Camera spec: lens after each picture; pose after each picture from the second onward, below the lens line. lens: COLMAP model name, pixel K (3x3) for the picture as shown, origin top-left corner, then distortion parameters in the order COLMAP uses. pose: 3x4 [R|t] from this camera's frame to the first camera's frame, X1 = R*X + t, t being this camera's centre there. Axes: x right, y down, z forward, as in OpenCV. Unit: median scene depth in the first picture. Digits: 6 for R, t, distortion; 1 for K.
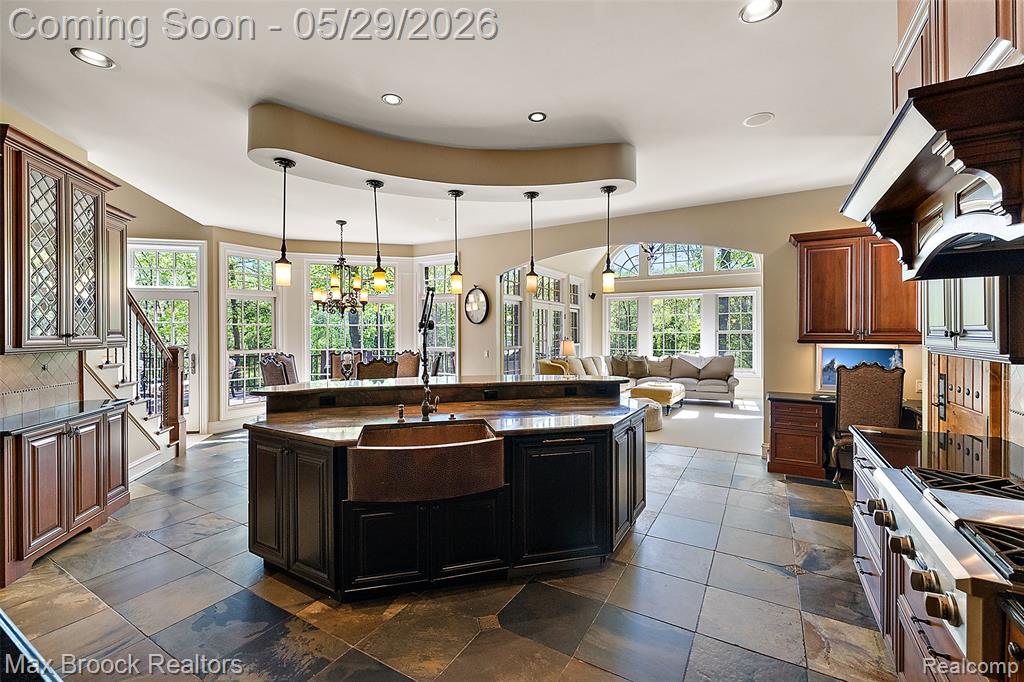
lens RADIAL K [[437.0, 0, 512.7], [0, 437.0, 330.3], [0, 0, 1]] dist [0.006226, 0.000013]
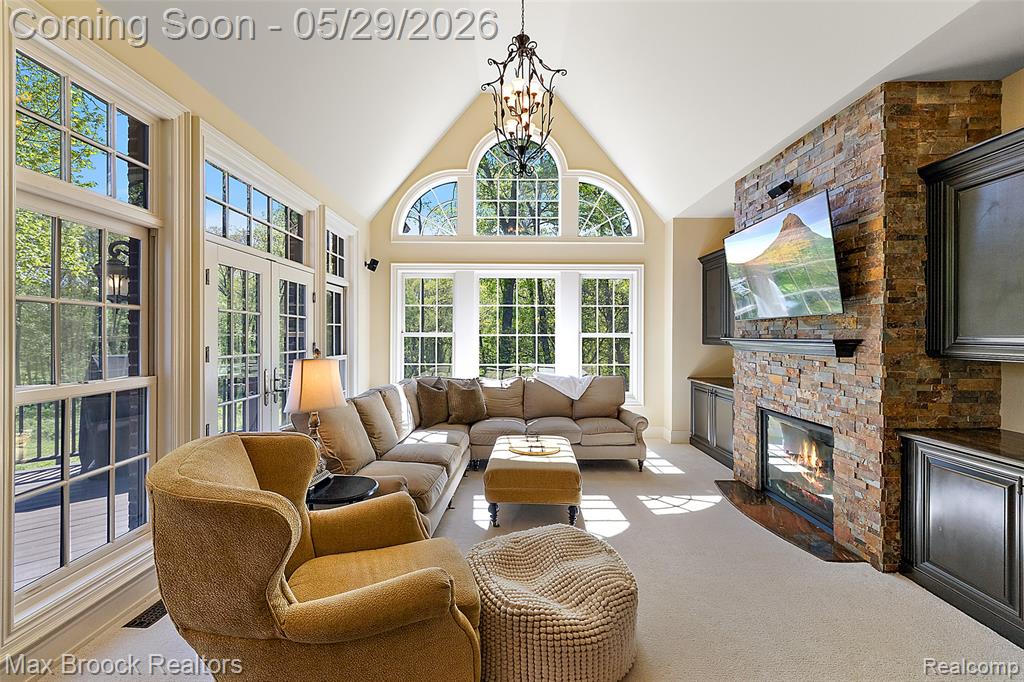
lens RADIAL K [[437.0, 0, 512.7], [0, 437.0, 330.3], [0, 0, 1]] dist [0.006226, 0.000013]
pose [[0.858868, 0.013397, 0.512022, 0.092189], [-0.010456, 0.999908, -0.008623, 0.005037], [-0.512090, 0.002053, 0.858929, 0.718707]]
